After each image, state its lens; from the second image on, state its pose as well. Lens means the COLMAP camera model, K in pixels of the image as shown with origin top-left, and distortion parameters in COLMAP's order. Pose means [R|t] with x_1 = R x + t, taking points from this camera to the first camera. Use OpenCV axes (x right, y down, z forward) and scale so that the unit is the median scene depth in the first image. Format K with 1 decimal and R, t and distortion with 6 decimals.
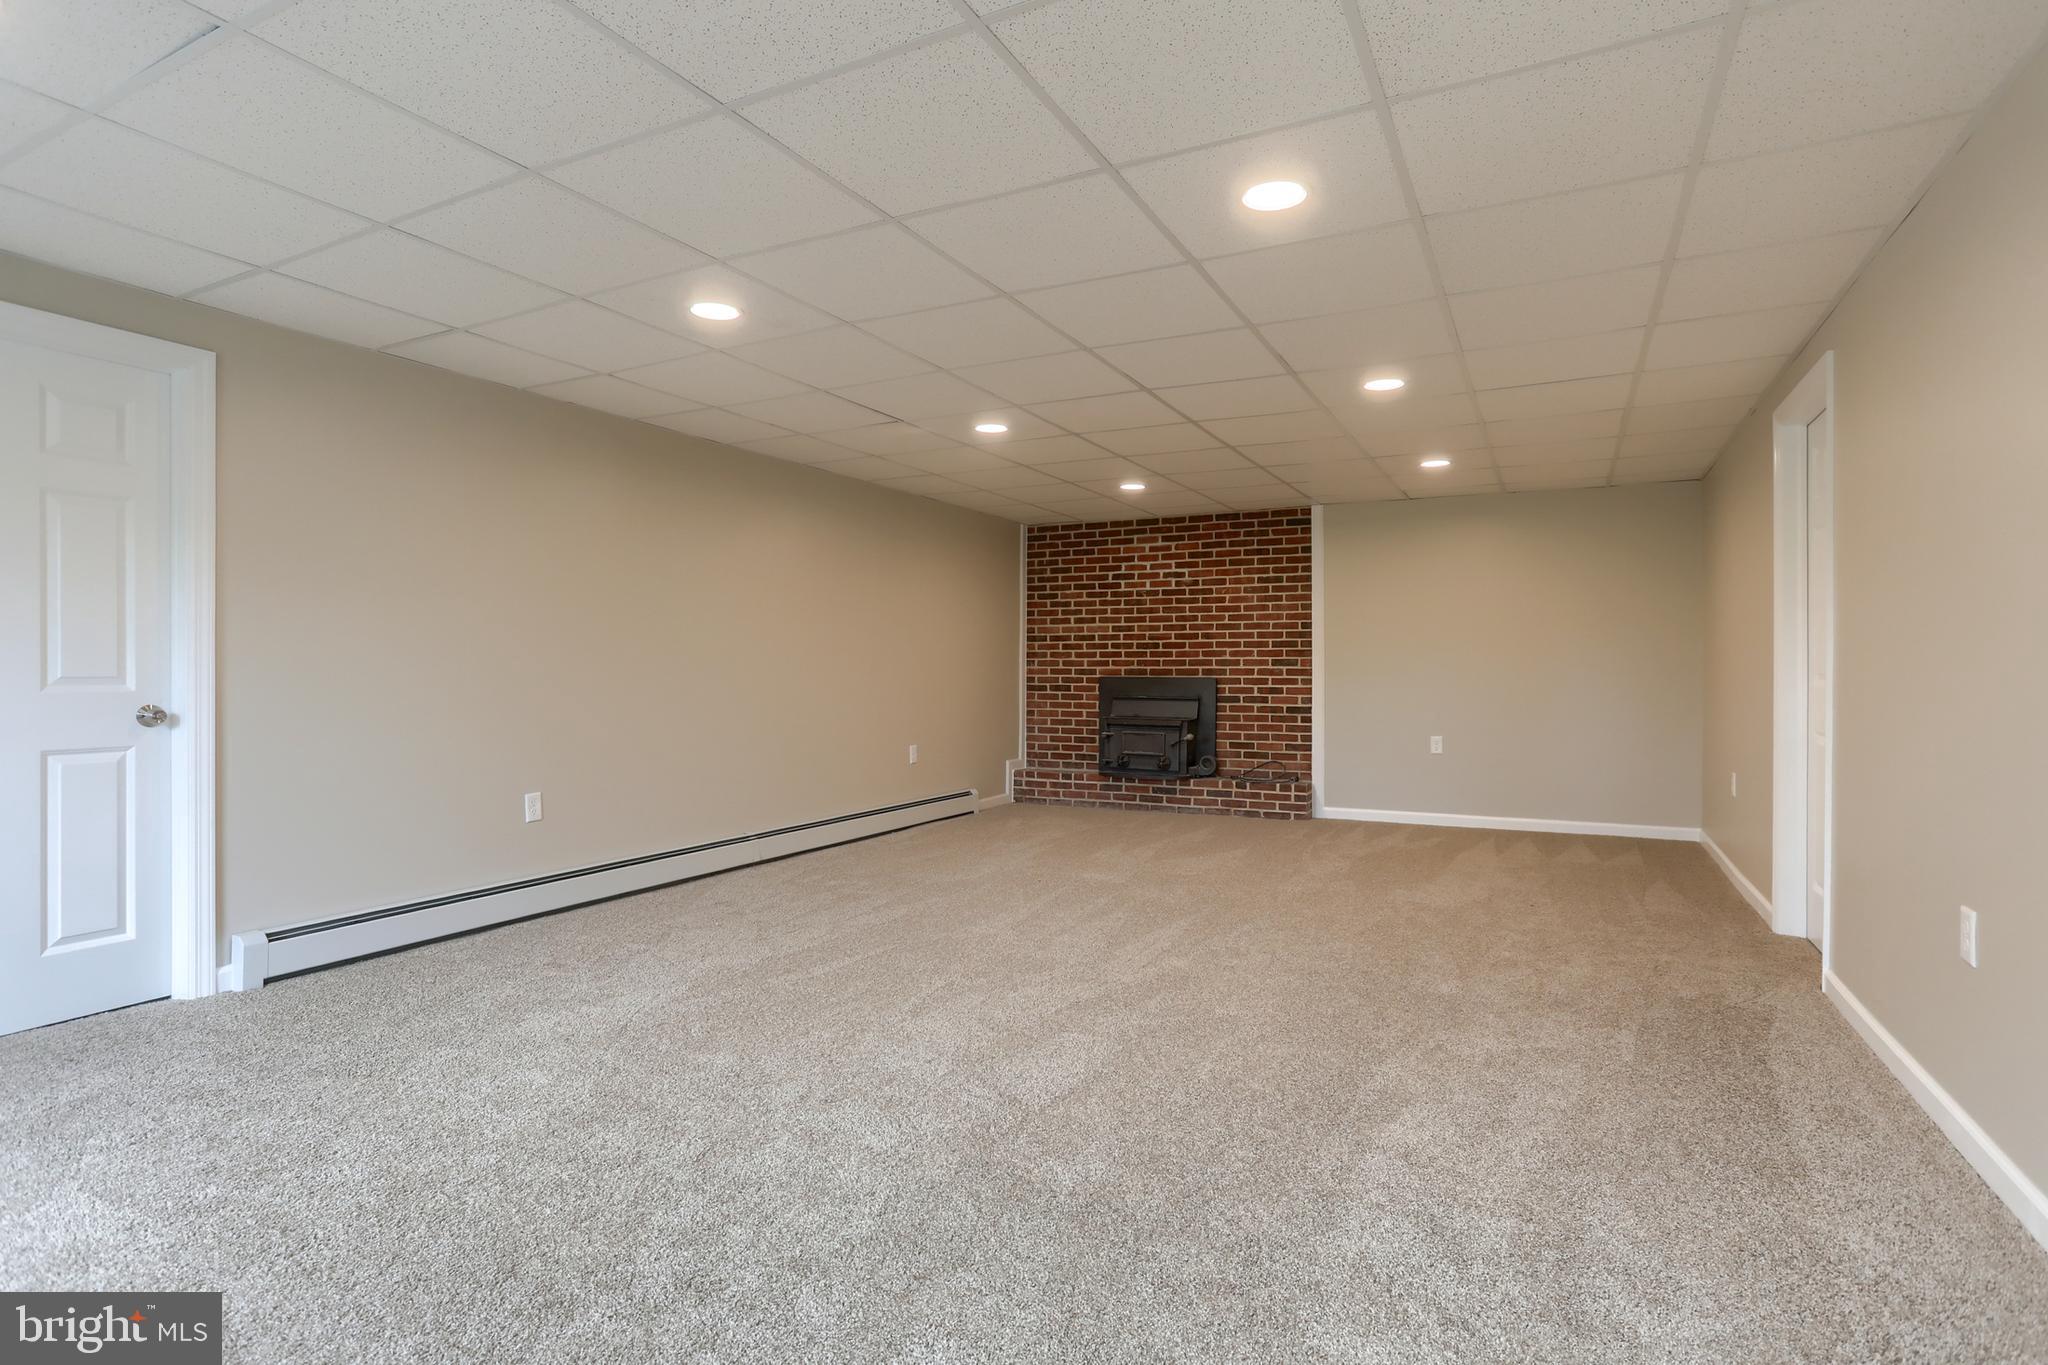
lens RADIAL K [[1031.9, 0, 1027.9], [0, 1031.9, 668.6], [0, 0, 1]] dist [-0.032234, 0.000124]
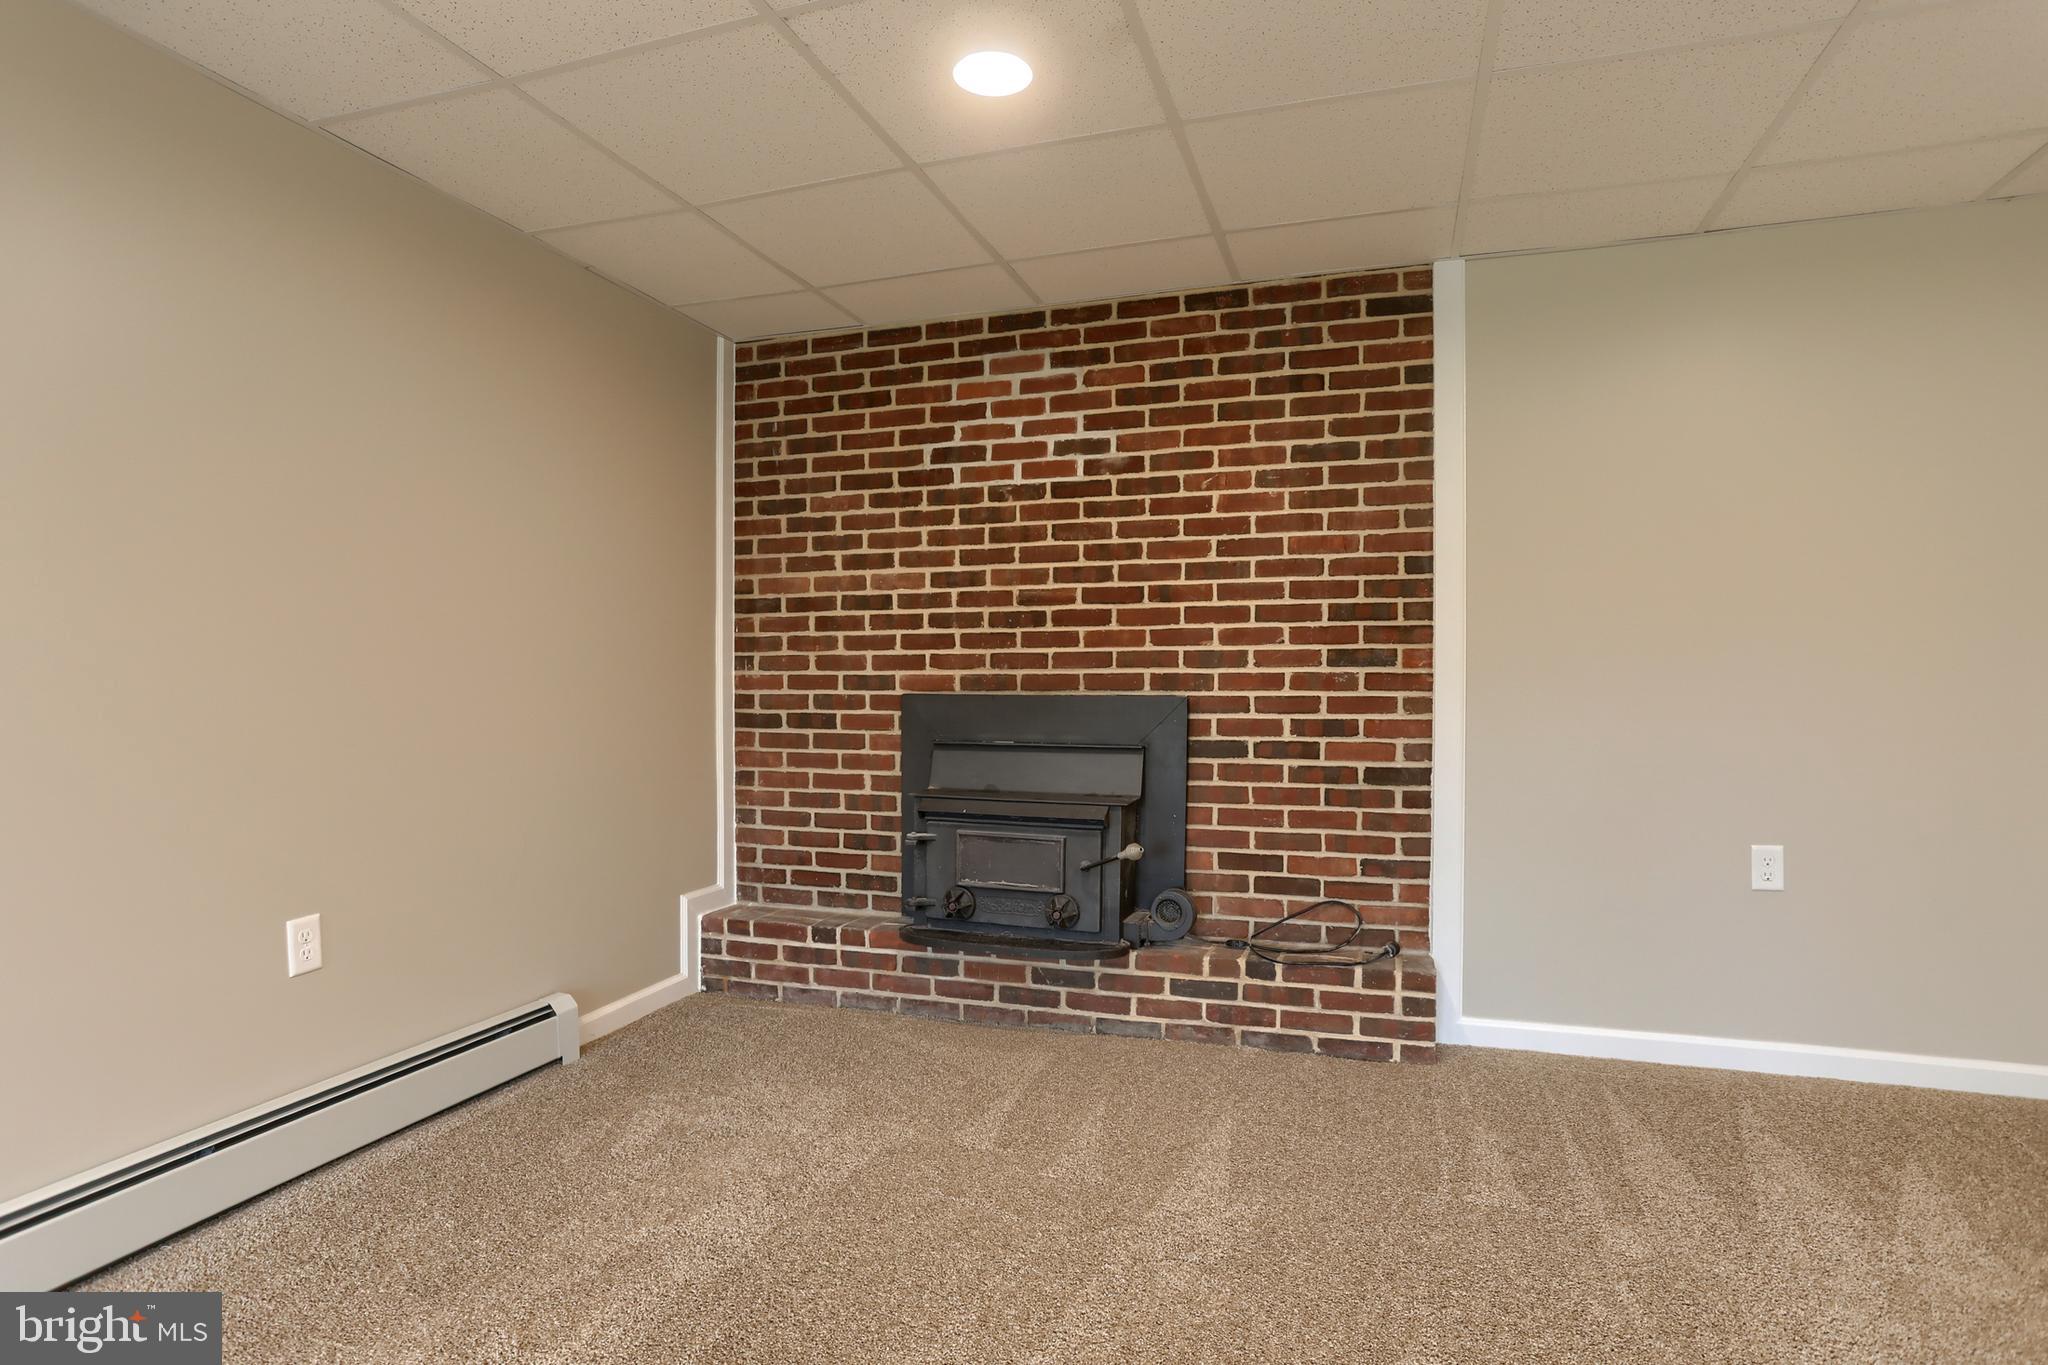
lens RADIAL K [[1080.5, 0, 1024.0], [0, 1080.5, 682.5], [0, 0, 1]] dist [-0.082512, 0.000014]
pose [[0.987193, -0.003678, 0.159485, 0.050369], [0.003020, 0.999986, 0.004371, 0.001372], [-0.159499, -0.003834, 0.987191, 0.581753]]
